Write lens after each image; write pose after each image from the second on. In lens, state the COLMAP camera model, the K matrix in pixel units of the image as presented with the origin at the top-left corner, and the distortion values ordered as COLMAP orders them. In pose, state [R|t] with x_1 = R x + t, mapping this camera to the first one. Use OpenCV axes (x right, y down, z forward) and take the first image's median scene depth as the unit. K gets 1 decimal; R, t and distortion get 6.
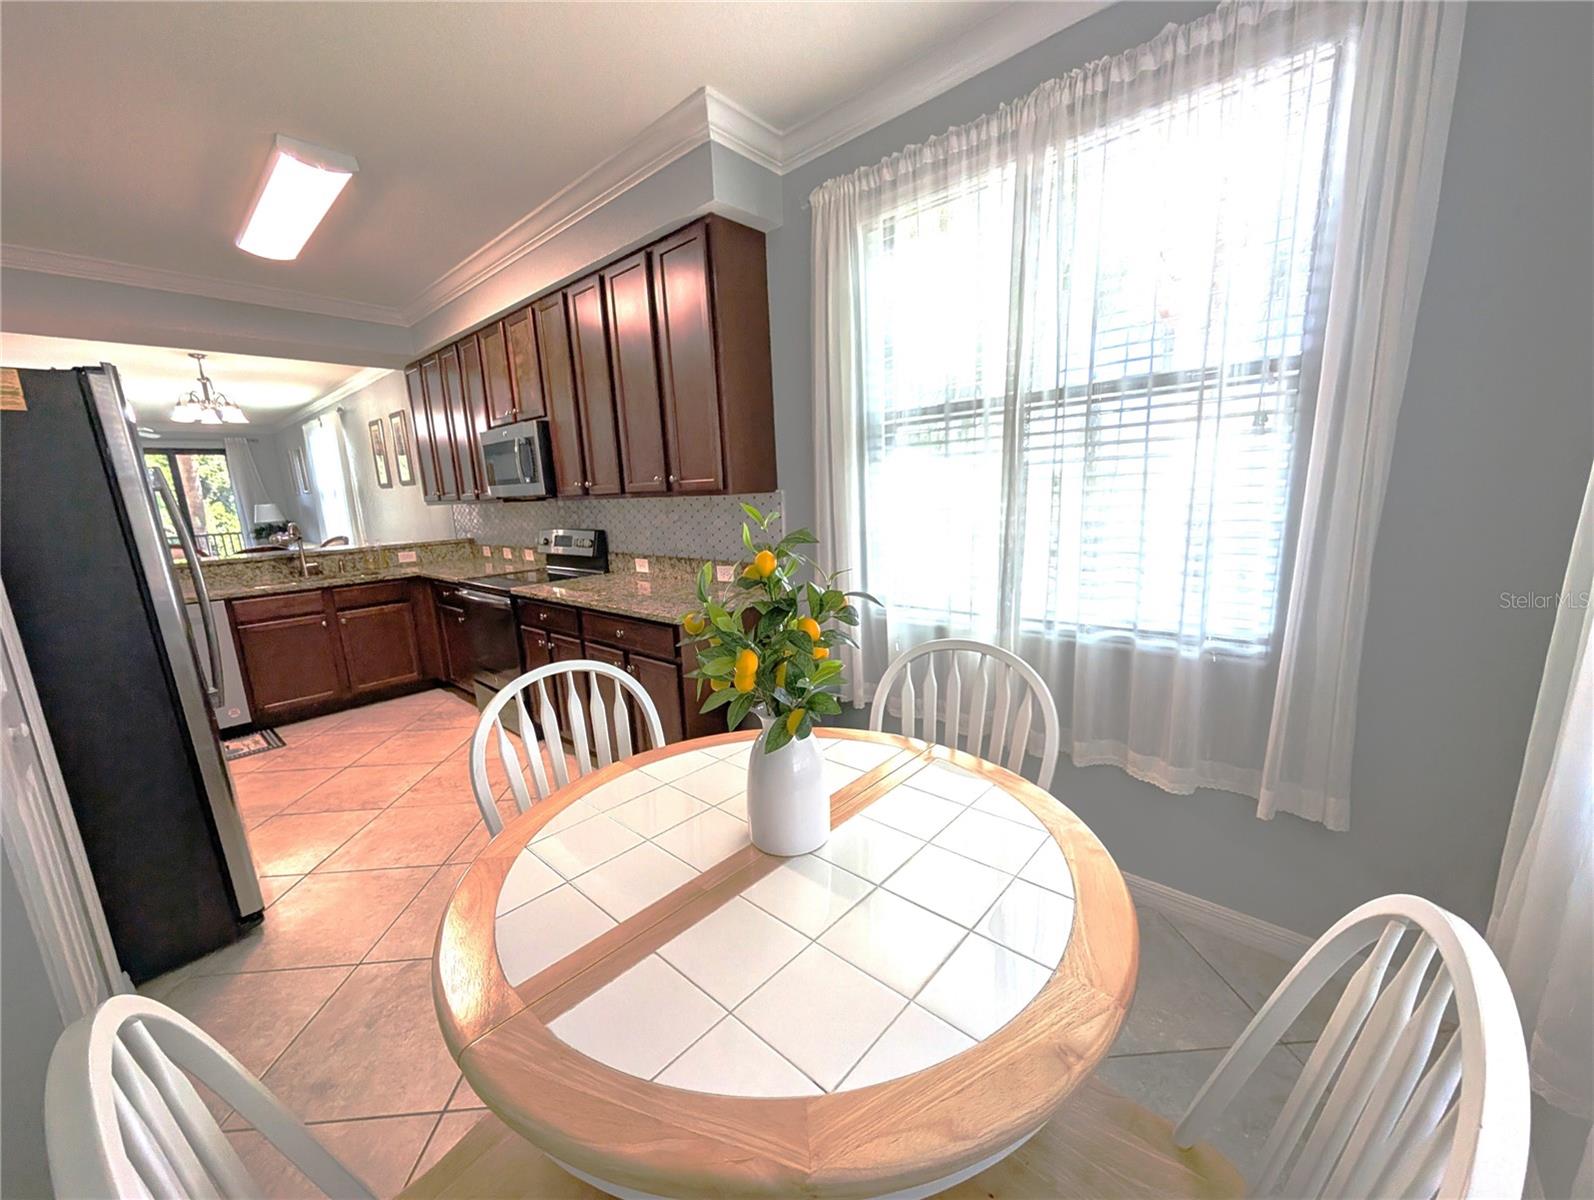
lens RADIAL K [[607.2, 0, 793.6], [0, 607.2, 609.5], [0, 0, 1]] dist [0.001384, -0.000213]
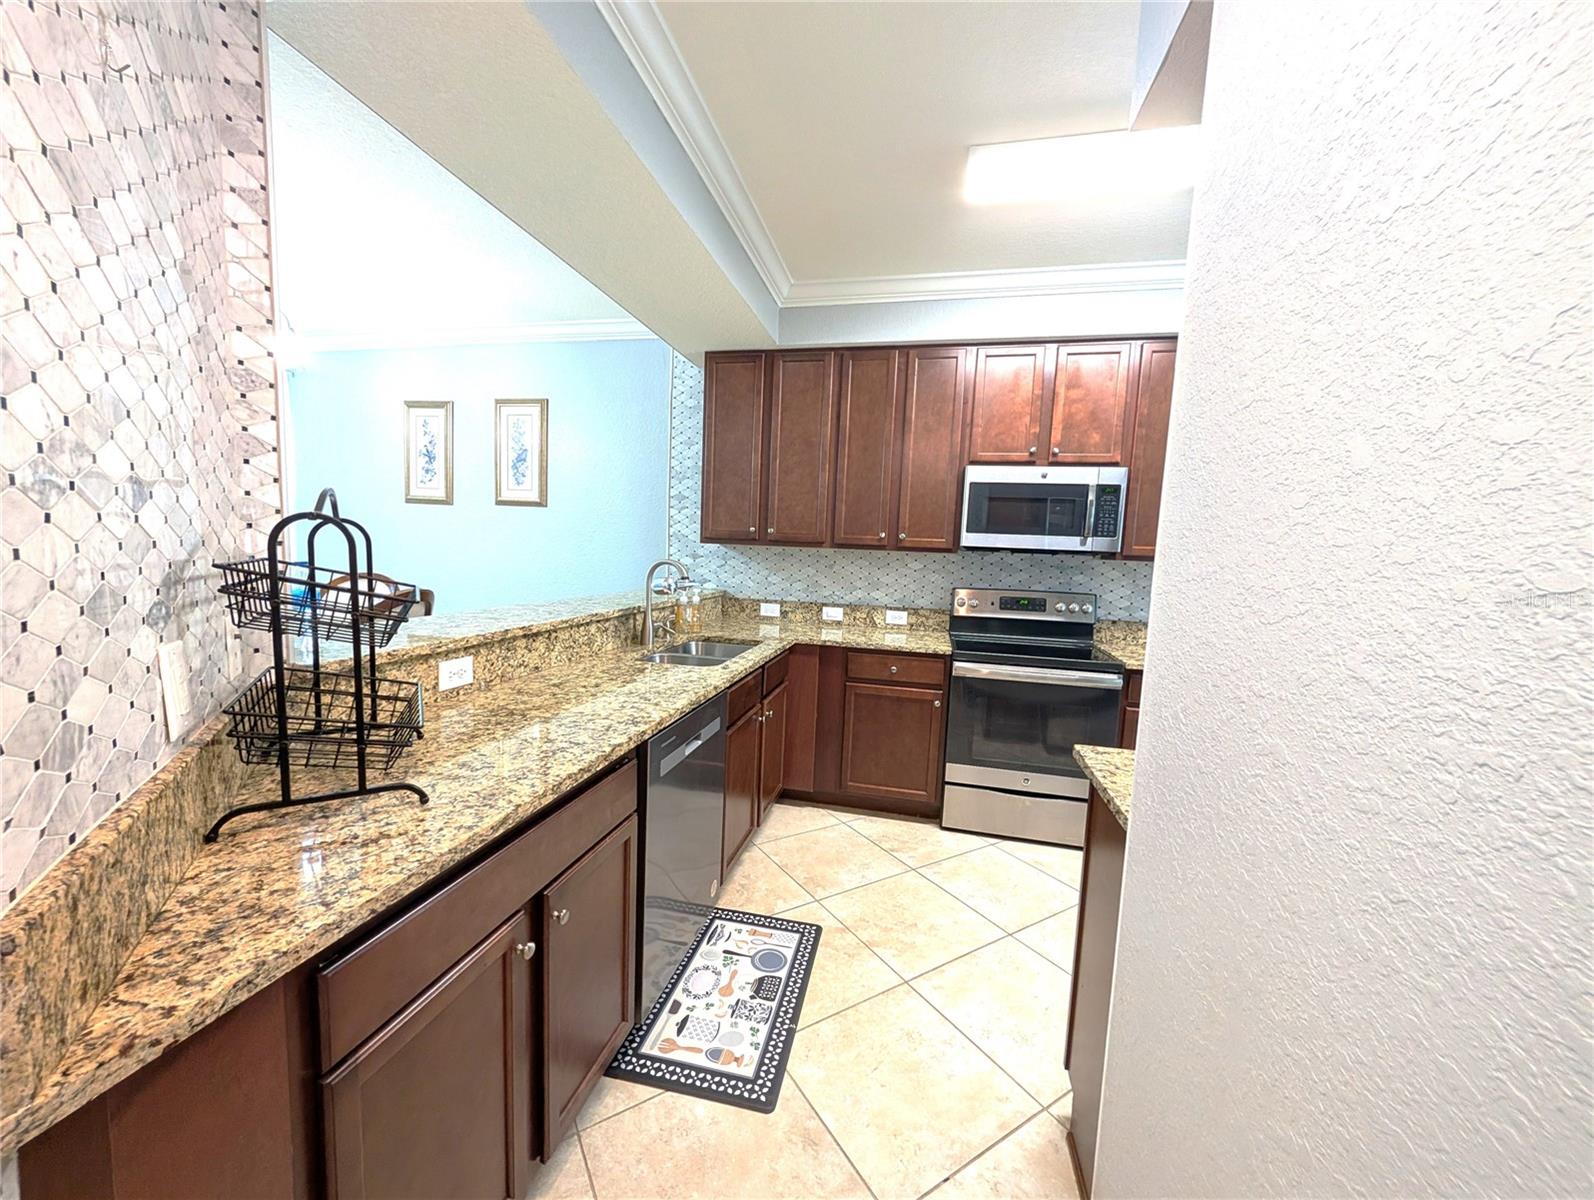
lens RADIAL K [[607.2, 0, 793.6], [0, 607.2, 609.5], [0, 0, 1]] dist [0.001384, -0.000213]
pose [[0.871654, 0.029154, 0.489254, -1.137225], [0.019391, 0.995396, -0.093861, -0.033702], [-0.489738, 0.091301, 0.867076, 0.450599]]
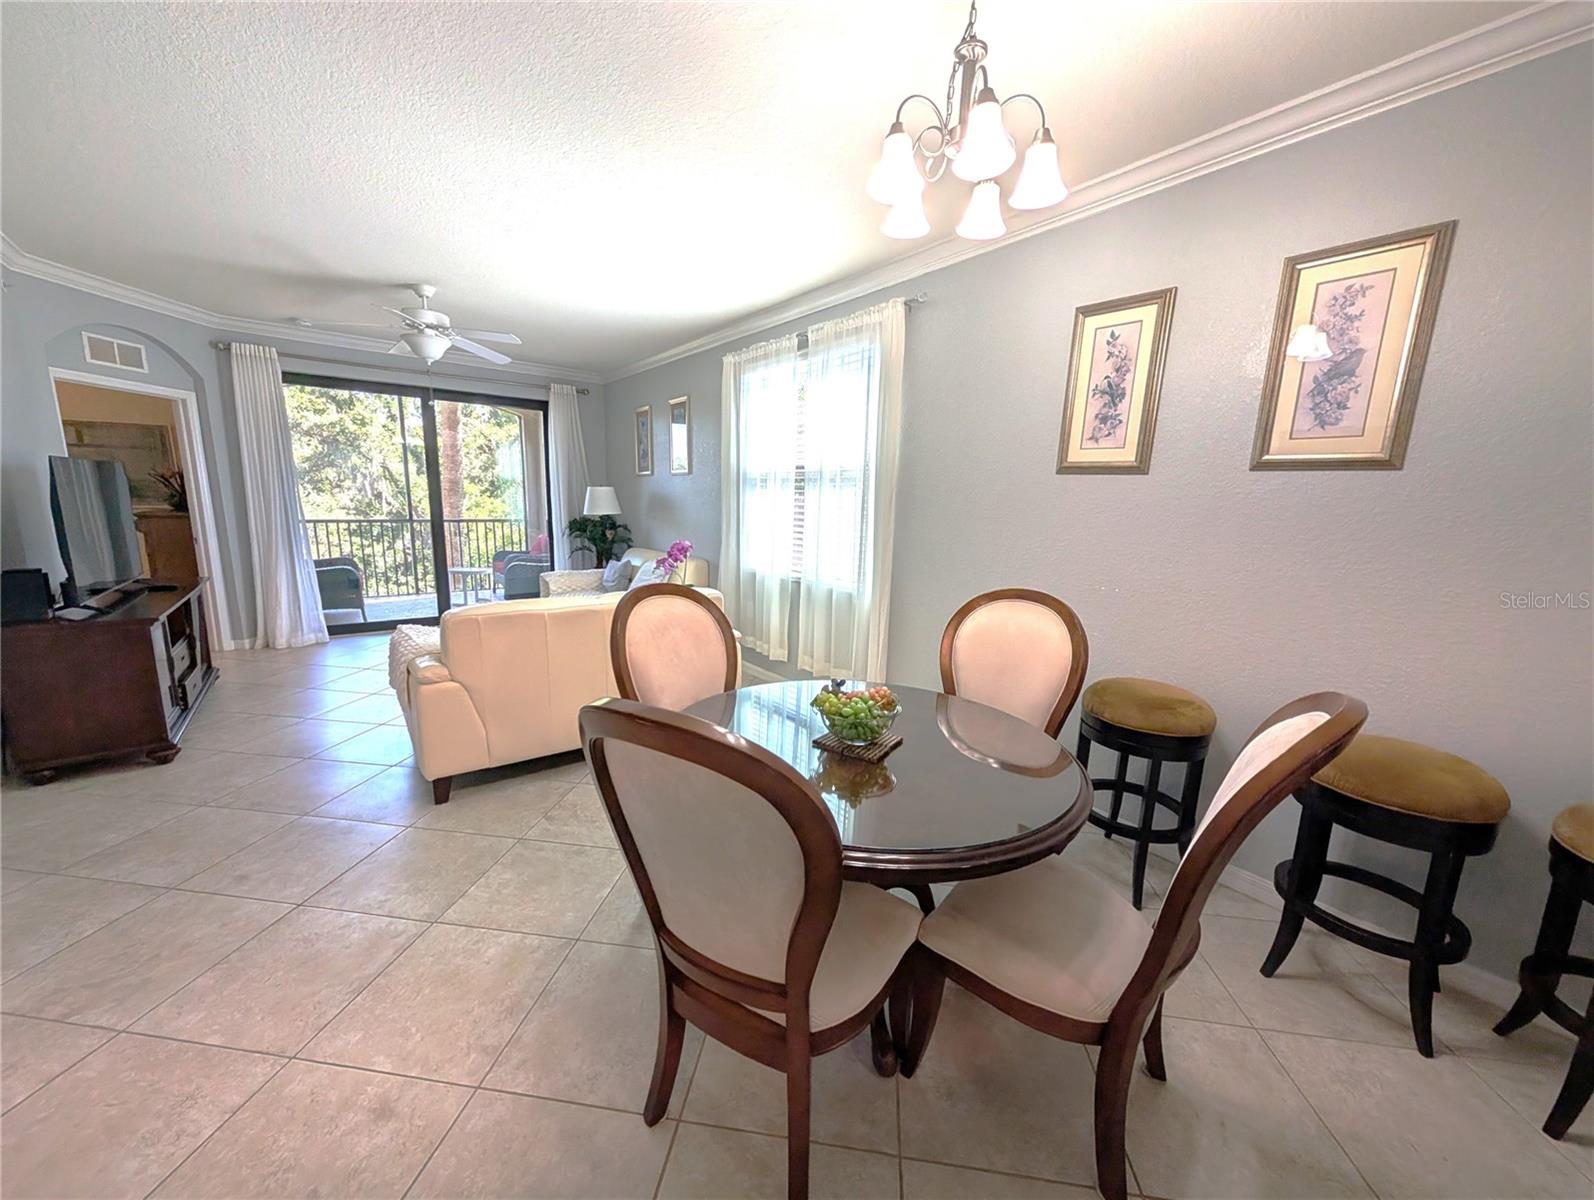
lens RADIAL K [[607.2, 0, 793.6], [0, 607.2, 609.5], [0, 0, 1]] dist [0.001384, -0.000213]
pose [[0.981604, 0.099731, -0.162812, -1.399699], [-0.102185, 0.994743, -0.006748, -0.156513], [0.161283, 0.023261, 0.986634, 1.017485]]
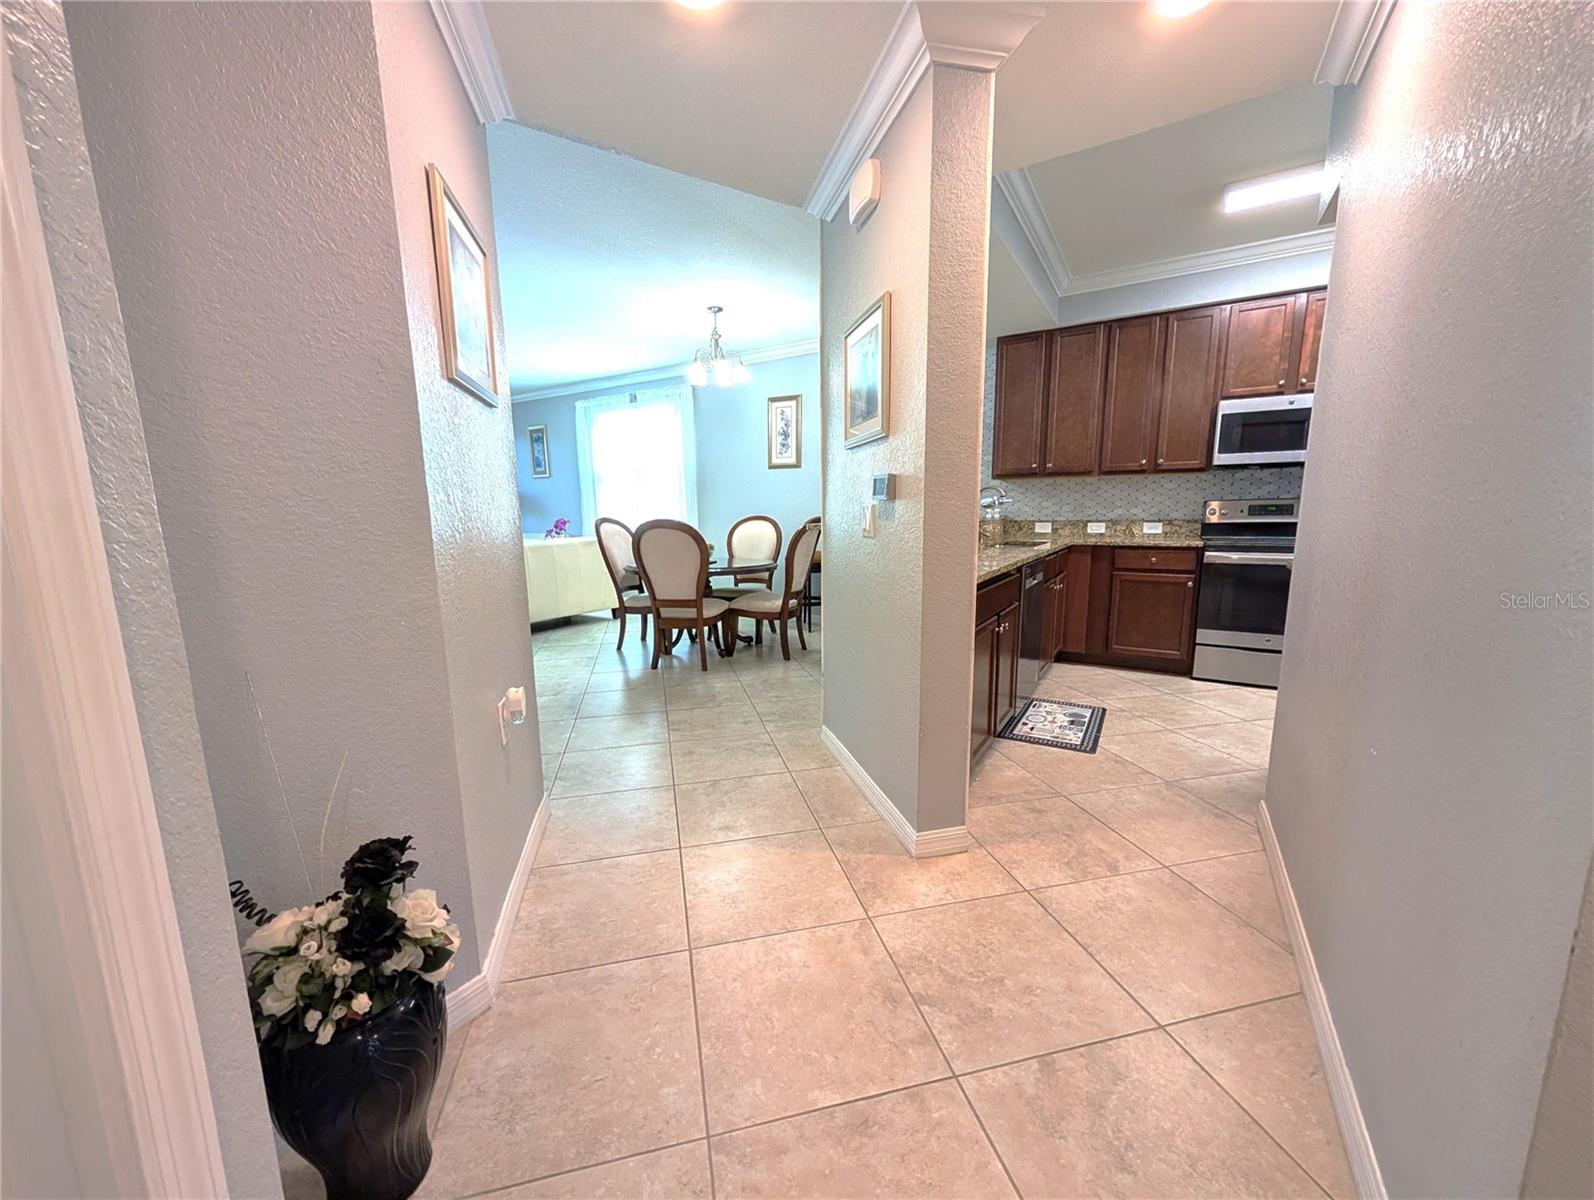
lens RADIAL K [[607.2, 0, 793.6], [0, 607.2, 609.5], [0, 0, 1]] dist [0.001384, -0.000213]
pose [[0.983478, 0.000444, 0.181026, -1.458714], [0.006833, 0.999193, -0.039573, 0.099863], [-0.180897, 0.040156, 0.982682, 0.138454]]
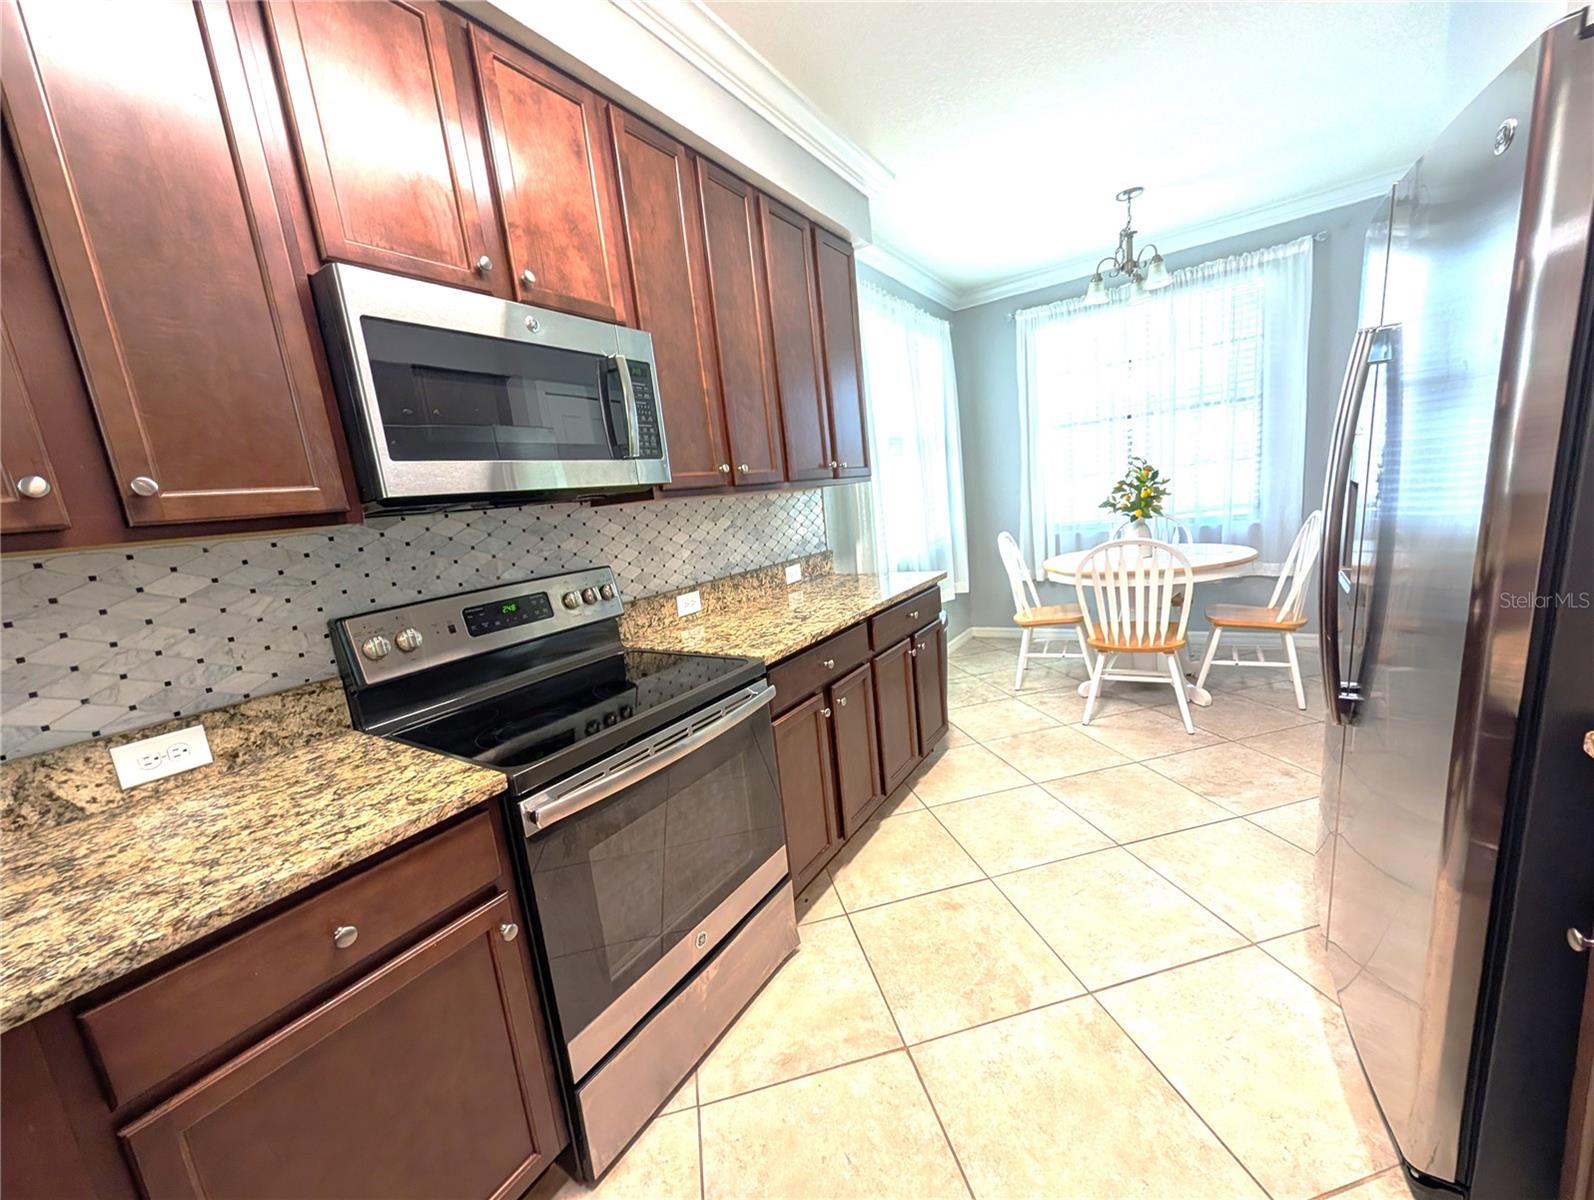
lens RADIAL K [[607.2, 0, 793.6], [0, 607.2, 609.5], [0, 0, 1]] dist [0.001384, -0.000213]
pose [[-0.139820, -0.118841, 0.983019, -0.862575], [0.308398, 0.938164, 0.157284, -0.127499], [-0.940926, 0.325153, -0.094524, 0.910734]]
